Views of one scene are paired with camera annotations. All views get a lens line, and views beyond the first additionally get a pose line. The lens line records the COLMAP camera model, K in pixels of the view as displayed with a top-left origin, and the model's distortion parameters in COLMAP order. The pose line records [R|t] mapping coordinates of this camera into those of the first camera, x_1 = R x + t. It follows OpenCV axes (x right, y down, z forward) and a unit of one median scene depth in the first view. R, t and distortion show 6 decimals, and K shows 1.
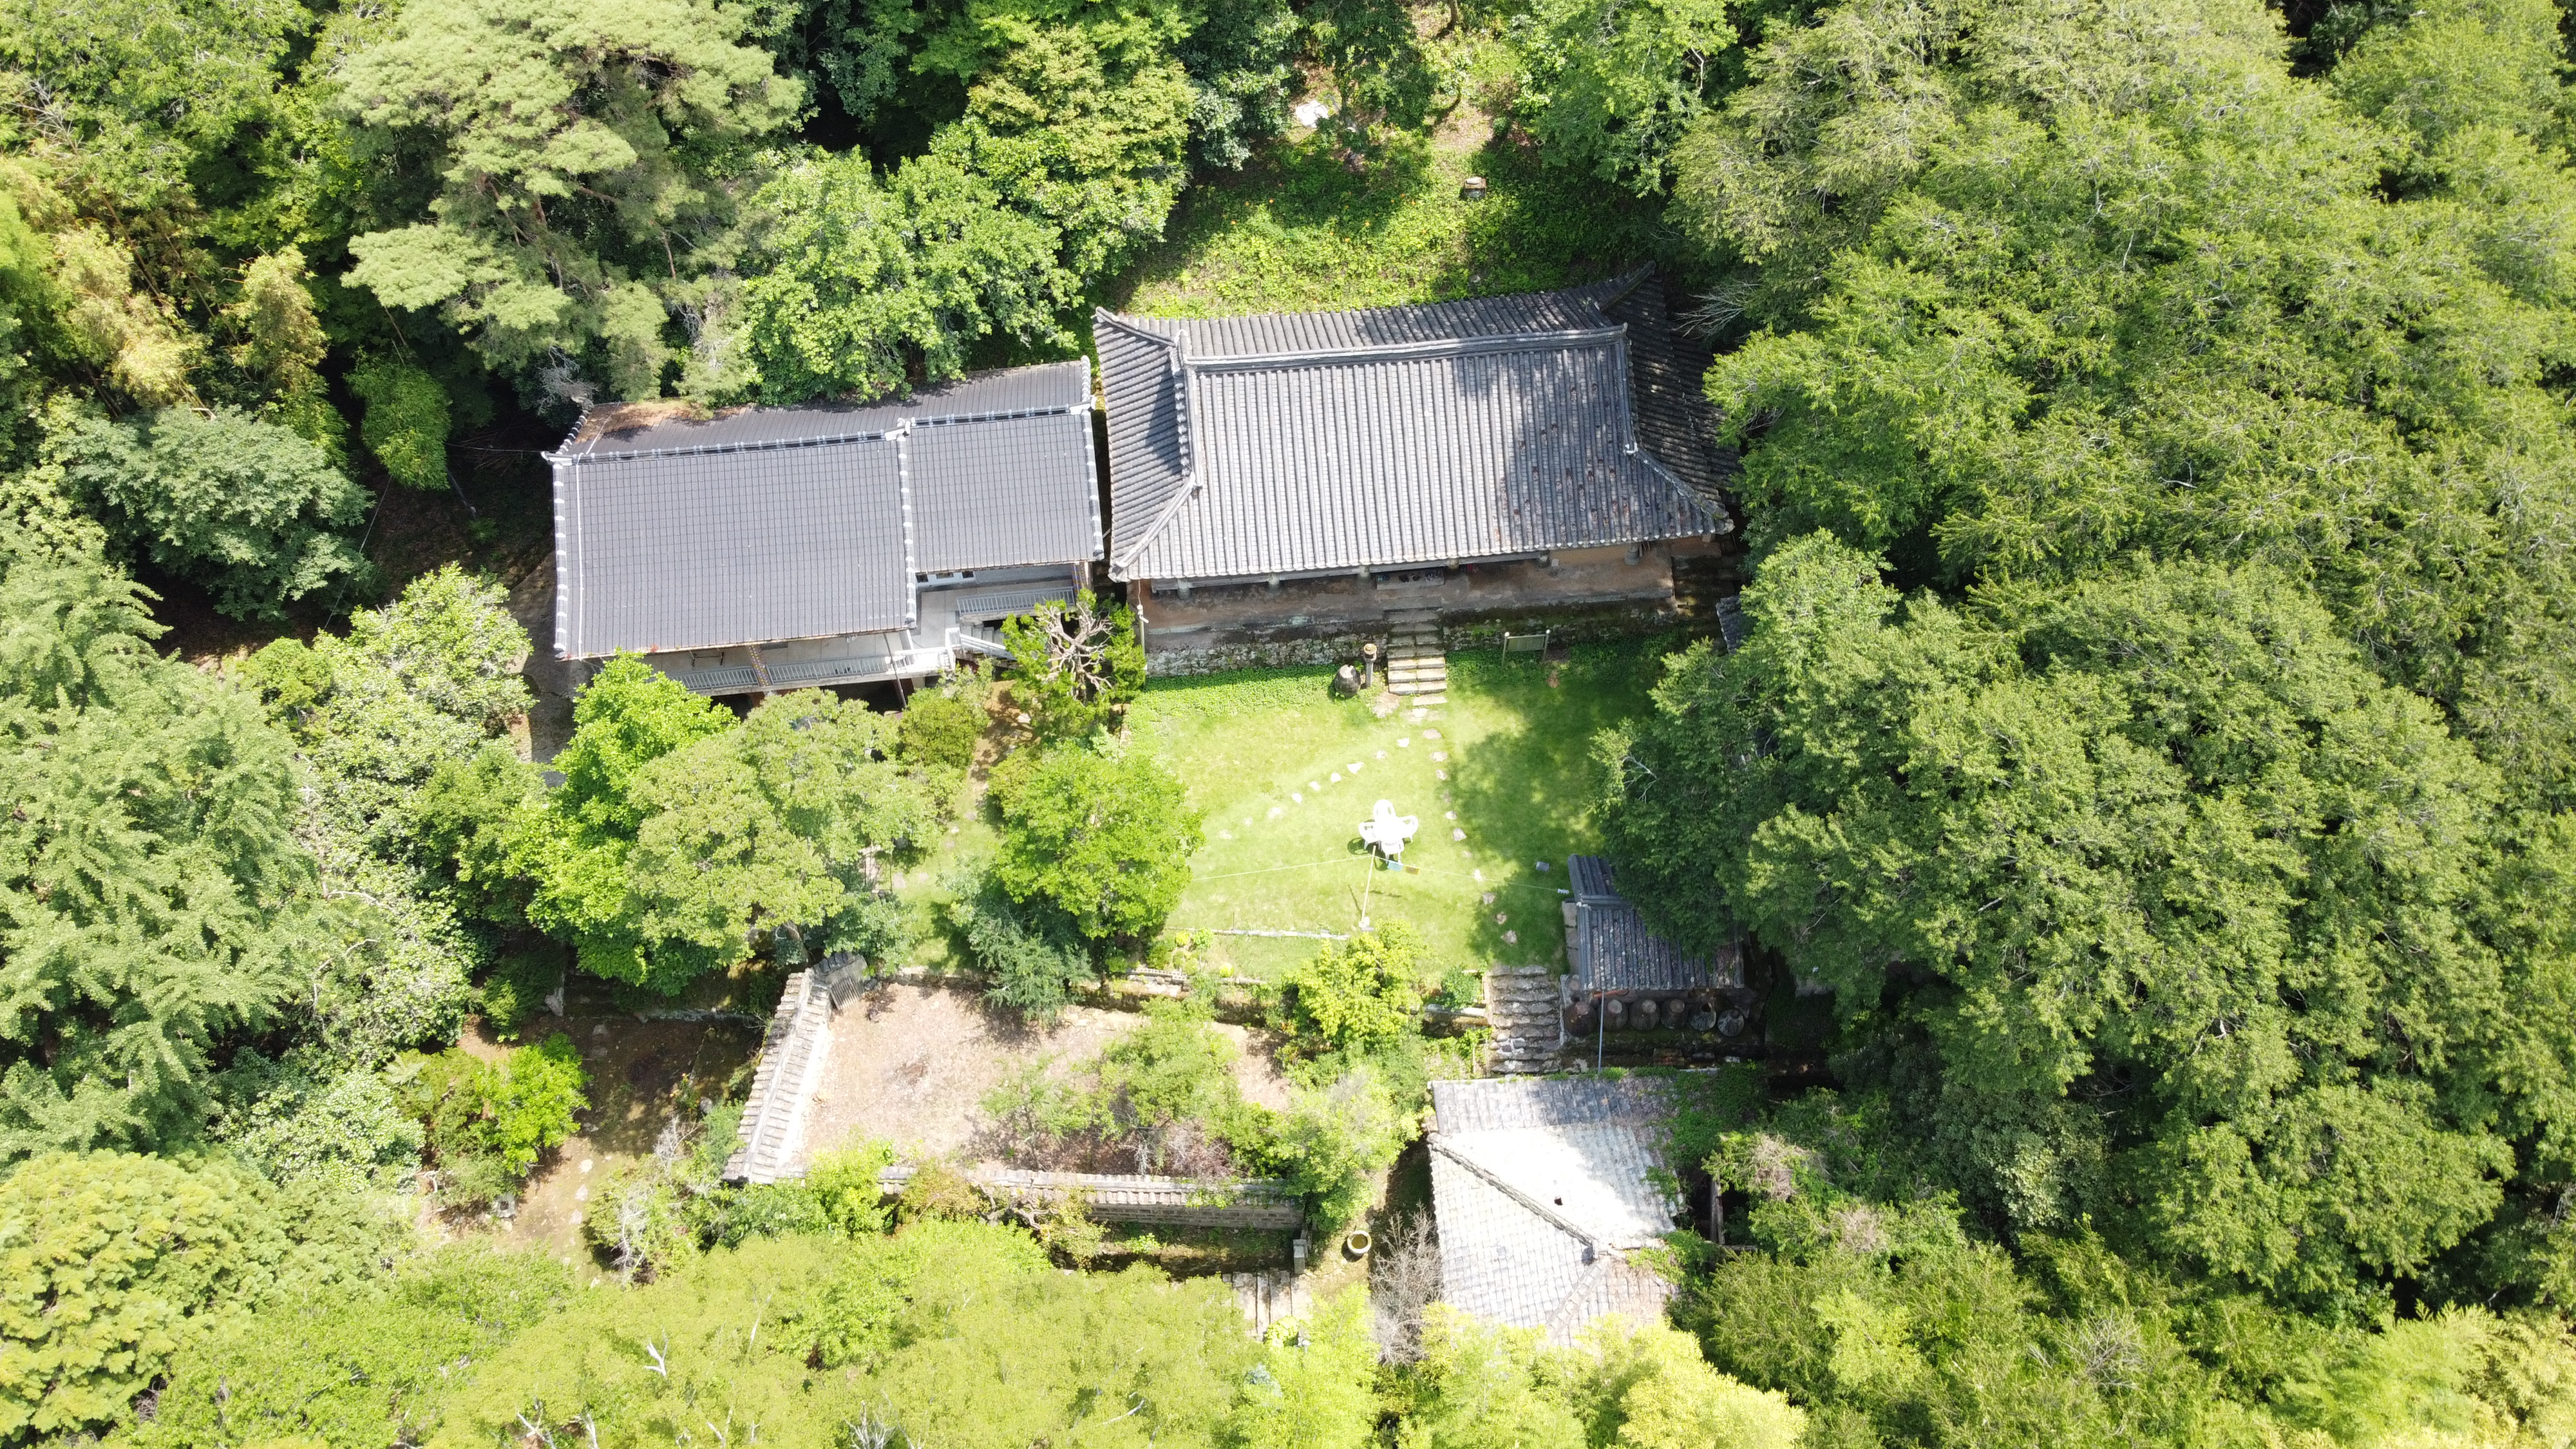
lens RADIAL K [[1946.6, 0, 1288.0], [0, 1946.6, 724.5], [0, 0, 1]] dist [-0.018006, -0.000650]
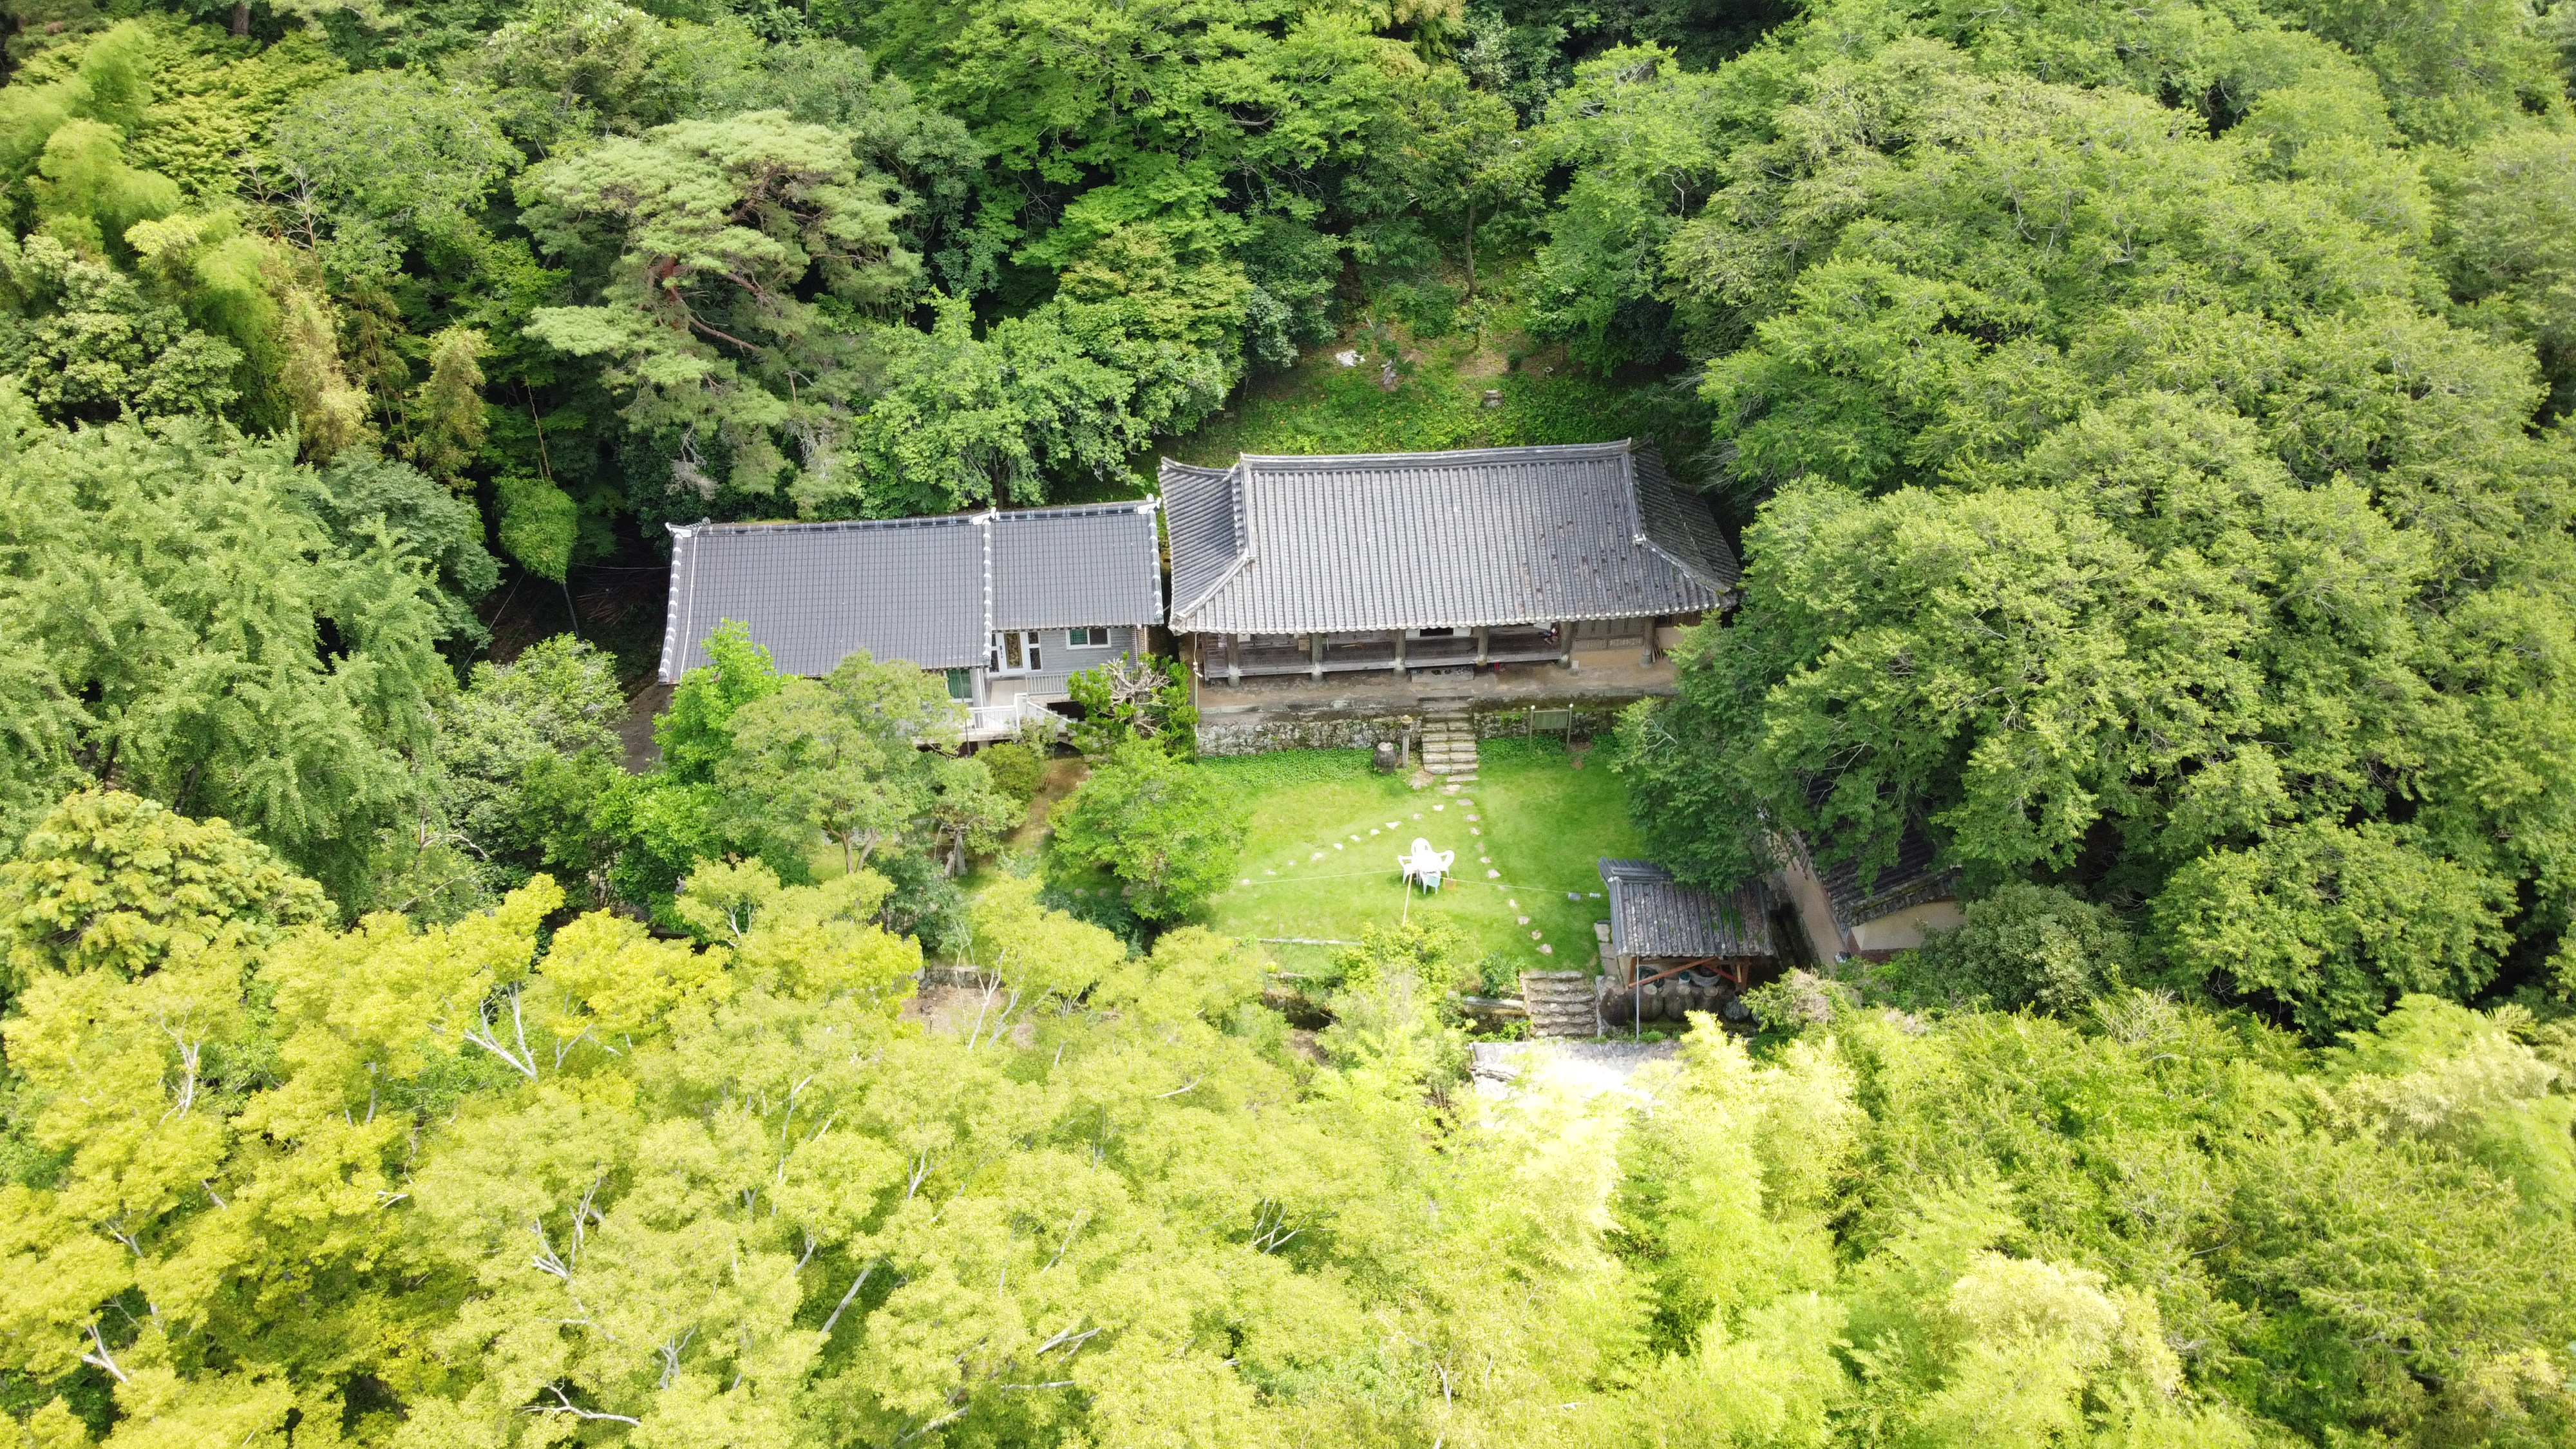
lens RADIAL K [[1946.6, 0, 1288.0], [0, 1946.6, 724.5], [0, 0, 1]] dist [-0.018006, -0.000650]
pose [[0.999907, 0.009659, -0.009661, -0.013220], [-0.012382, 0.939601, -0.342048, 0.341387], [0.005774, 0.342136, 0.939633, -0.011481]]
